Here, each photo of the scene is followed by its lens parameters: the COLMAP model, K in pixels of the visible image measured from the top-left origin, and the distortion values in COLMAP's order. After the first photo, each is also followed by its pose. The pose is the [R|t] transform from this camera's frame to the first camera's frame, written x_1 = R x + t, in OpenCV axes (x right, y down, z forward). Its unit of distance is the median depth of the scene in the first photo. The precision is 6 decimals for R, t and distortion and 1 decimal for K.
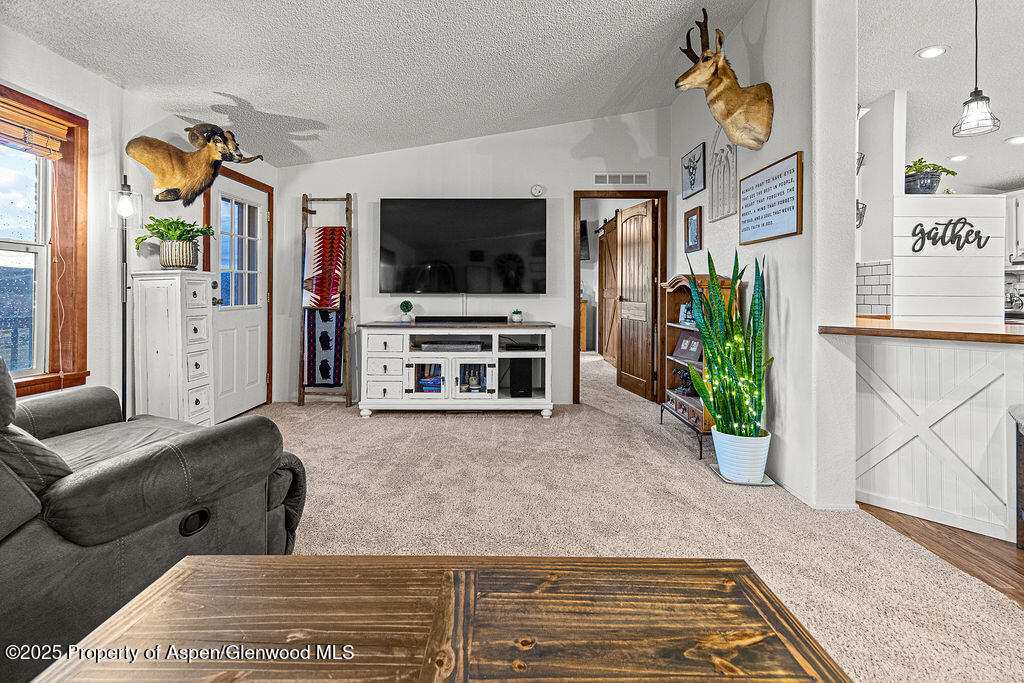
lens RADIAL K [[456.5, 0, 514.1], [0, 456.5, 292.4], [0, 0, 1]] dist [0.014594, -0.000885]
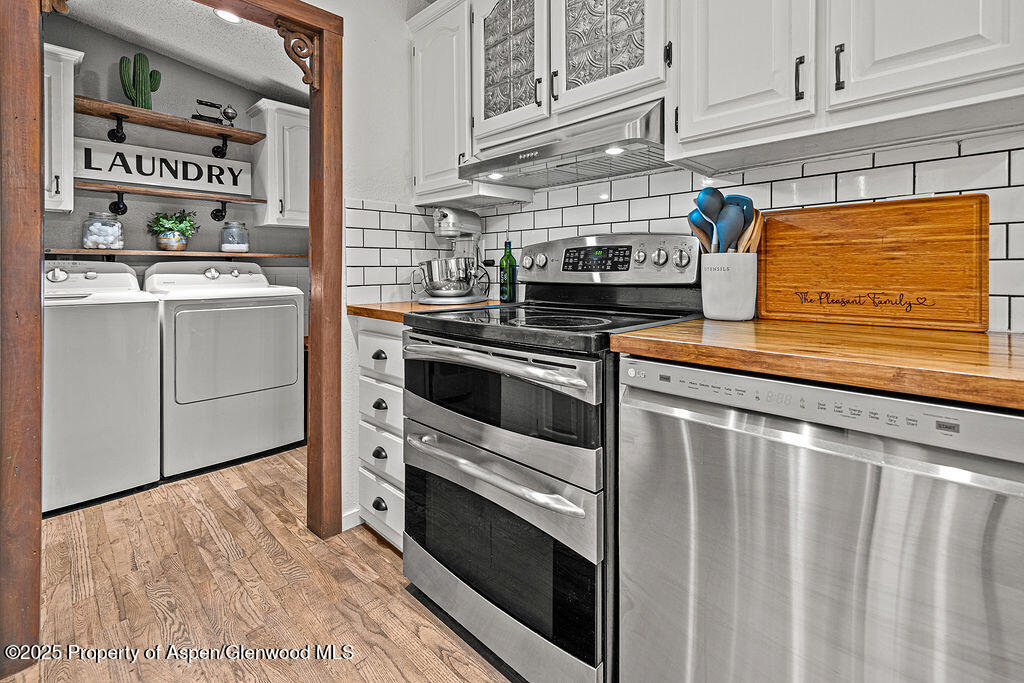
lens RADIAL K [[456.5, 0, 513.8], [0, 456.5, 277.8], [0, 0, 1]] dist [0.014594, -0.000885]
pose [[0.695851, -0.023847, 0.717790, 1.147377], [0.006787, 0.999622, 0.026631, 0.015962], [-0.718154, -0.013659, 0.695750, 0.978322]]
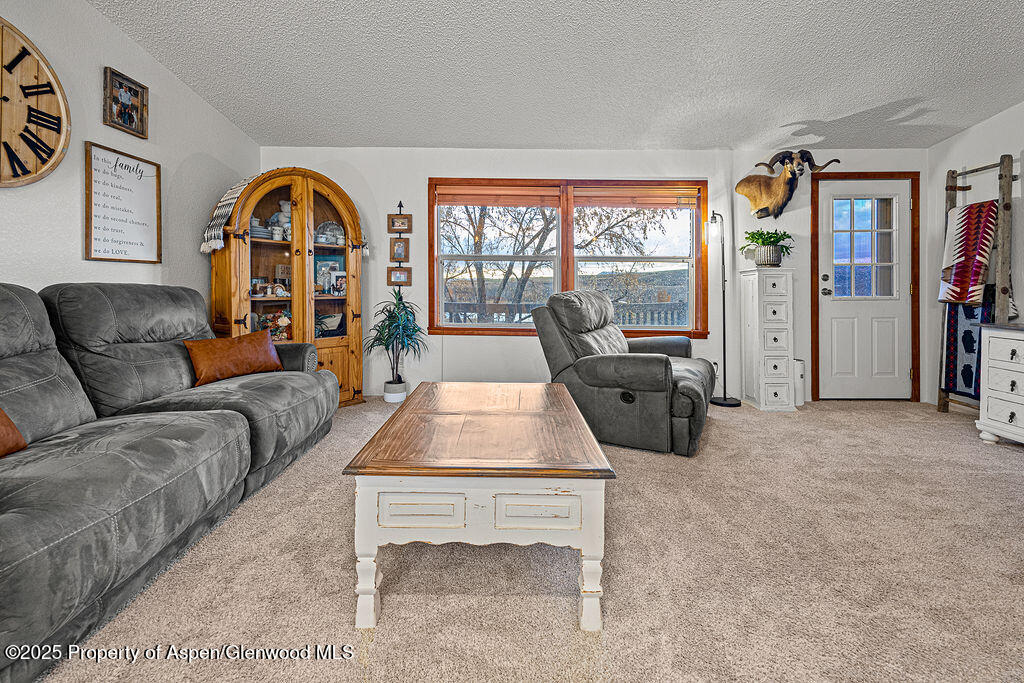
lens RADIAL K [[456.5, 0, 498.0], [0, 456.5, 296.5], [0, 0, 1]] dist [0.014594, -0.000885]
pose [[-0.018069, 0.022509, -0.999583, 0.501049], [-0.001127, 0.999745, 0.022533, 0.006285], [0.999836, 0.001534, -0.018039, 0.182498]]
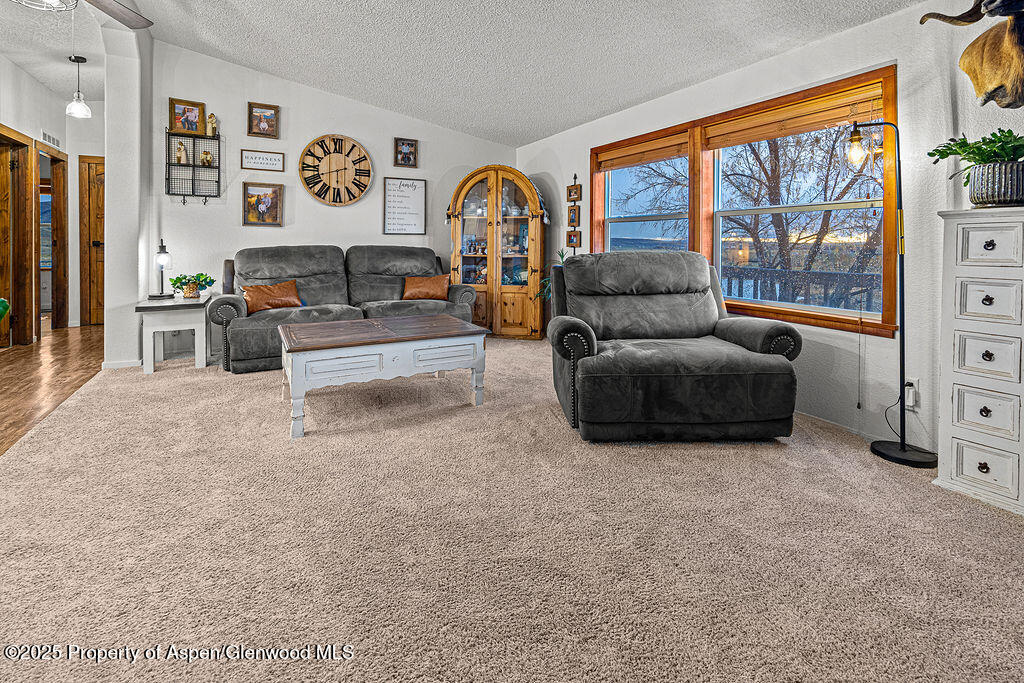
lens RADIAL K [[456.5, 0, 496.4], [0, 456.5, 256.2], [0, 0, 1]] dist [0.014594, -0.000885]
pose [[-0.881847, 0.004447, -0.471515, 0.178921], [-0.004244, 0.999840, 0.017366, 0.009544], [0.471517, 0.017315, -0.881687, 0.973402]]
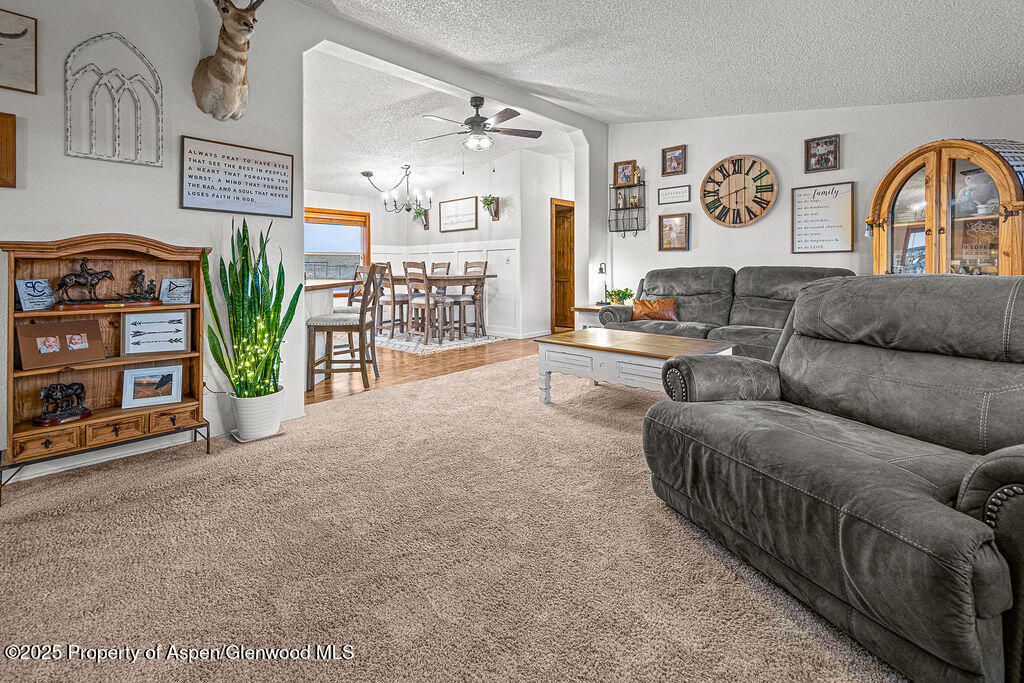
lens RADIAL K [[456.5, 0, 517.7], [0, 456.5, 267.6], [0, 0, 1]] dist [0.014594, -0.000885]
pose [[-0.736773, 0.000371, 0.676140, -0.478139], [-0.002423, 0.999992, -0.003188, 0.011592], [-0.676135, -0.003987, -0.736767, 0.979439]]
